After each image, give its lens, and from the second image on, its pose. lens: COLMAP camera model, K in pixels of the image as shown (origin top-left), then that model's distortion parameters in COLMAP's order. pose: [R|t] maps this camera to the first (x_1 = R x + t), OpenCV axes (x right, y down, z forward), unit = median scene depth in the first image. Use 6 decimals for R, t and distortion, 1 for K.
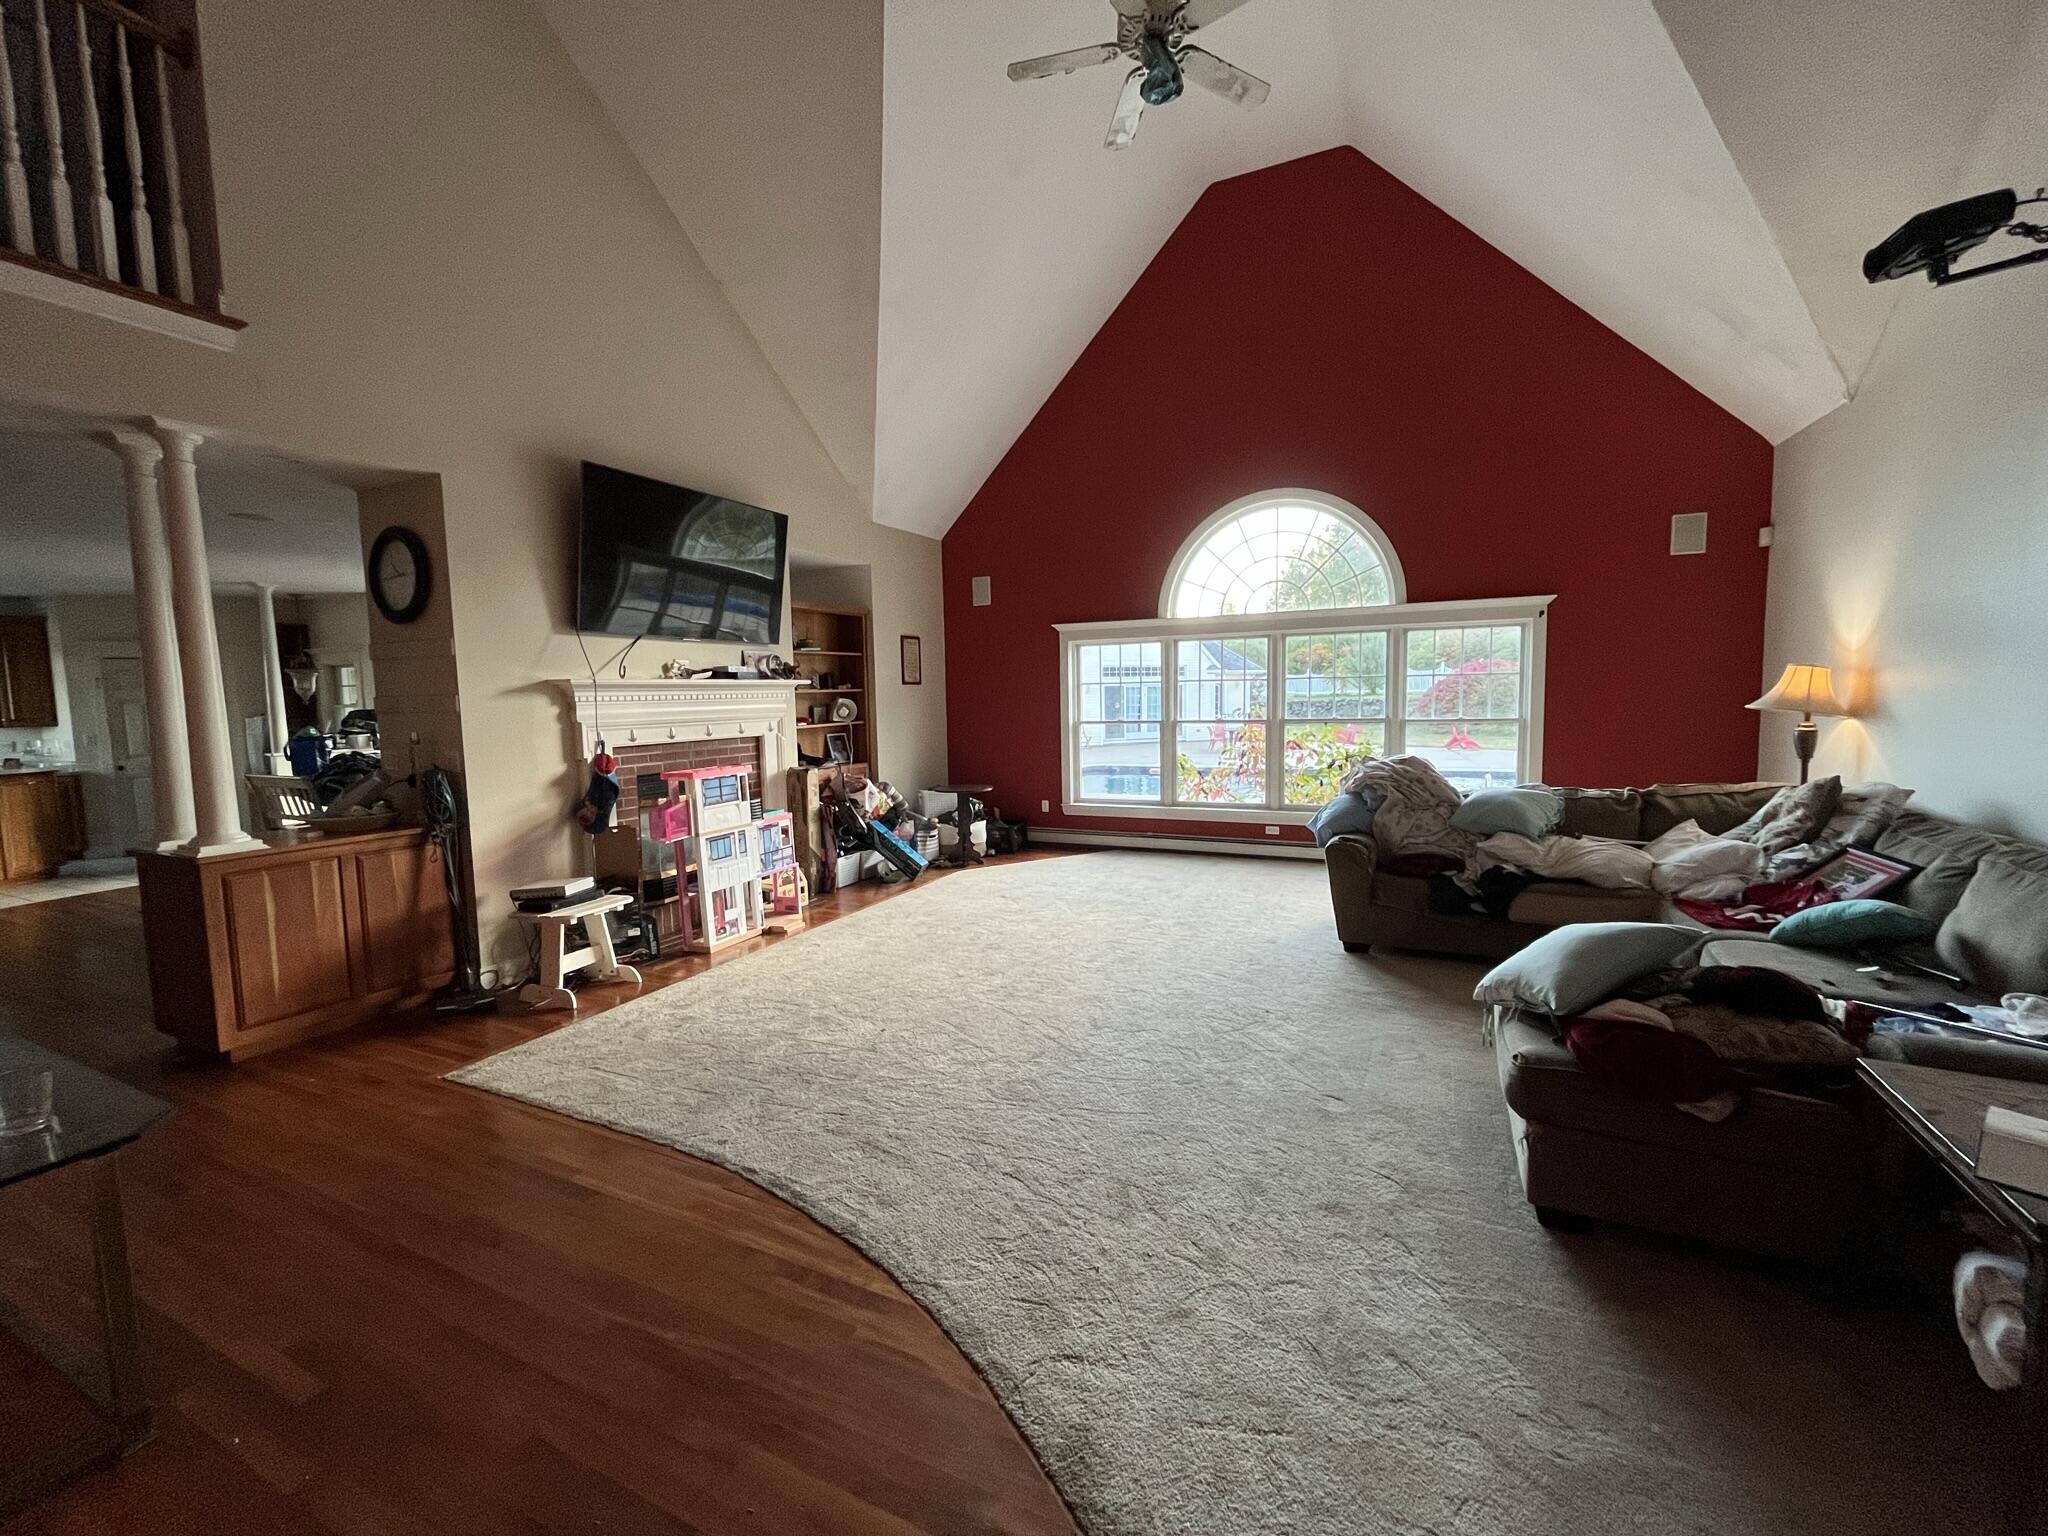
lens RADIAL K [[828.5, 0, 1025.2], [0, 828.5, 770.0], [0, 0, 1]] dist [-0.002086, -0.000071]
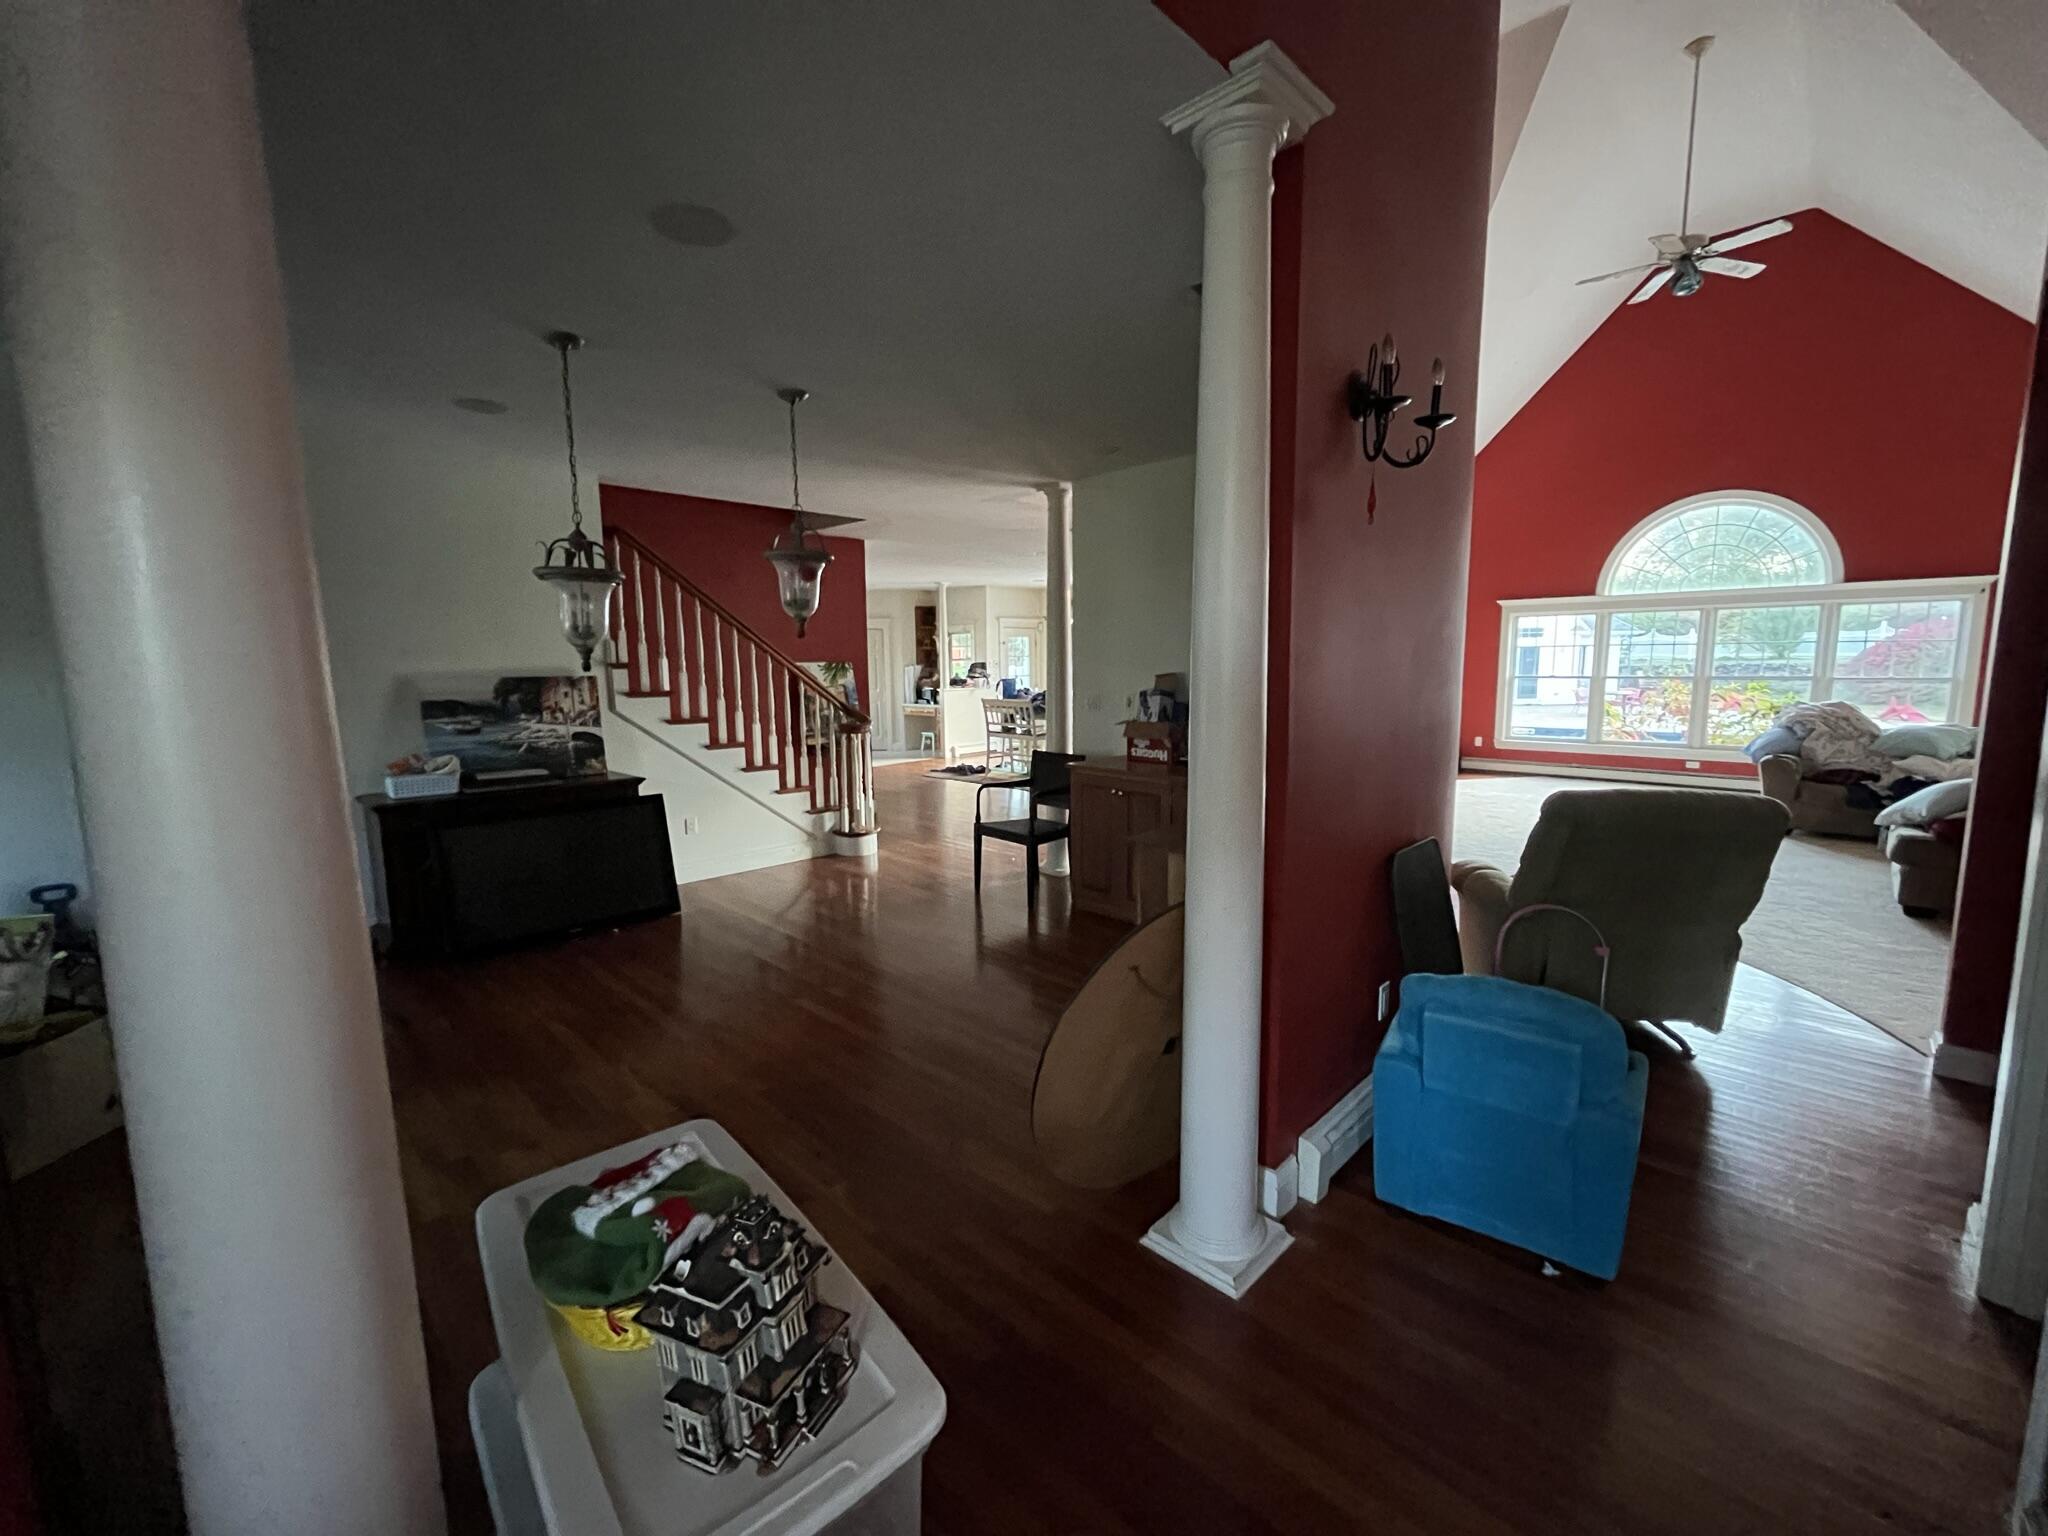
lens RADIAL K [[828.5, 0, 1025.8], [0, 828.5, 771.3], [0, 0, 1]] dist [-0.002086, -0.000071]
pose [[0.944945, 0.052450, -0.322998, -0.264994], [-0.036392, 0.997792, 0.055560, 0.052063], [0.325199, -0.040746, 0.944767, -0.544410]]
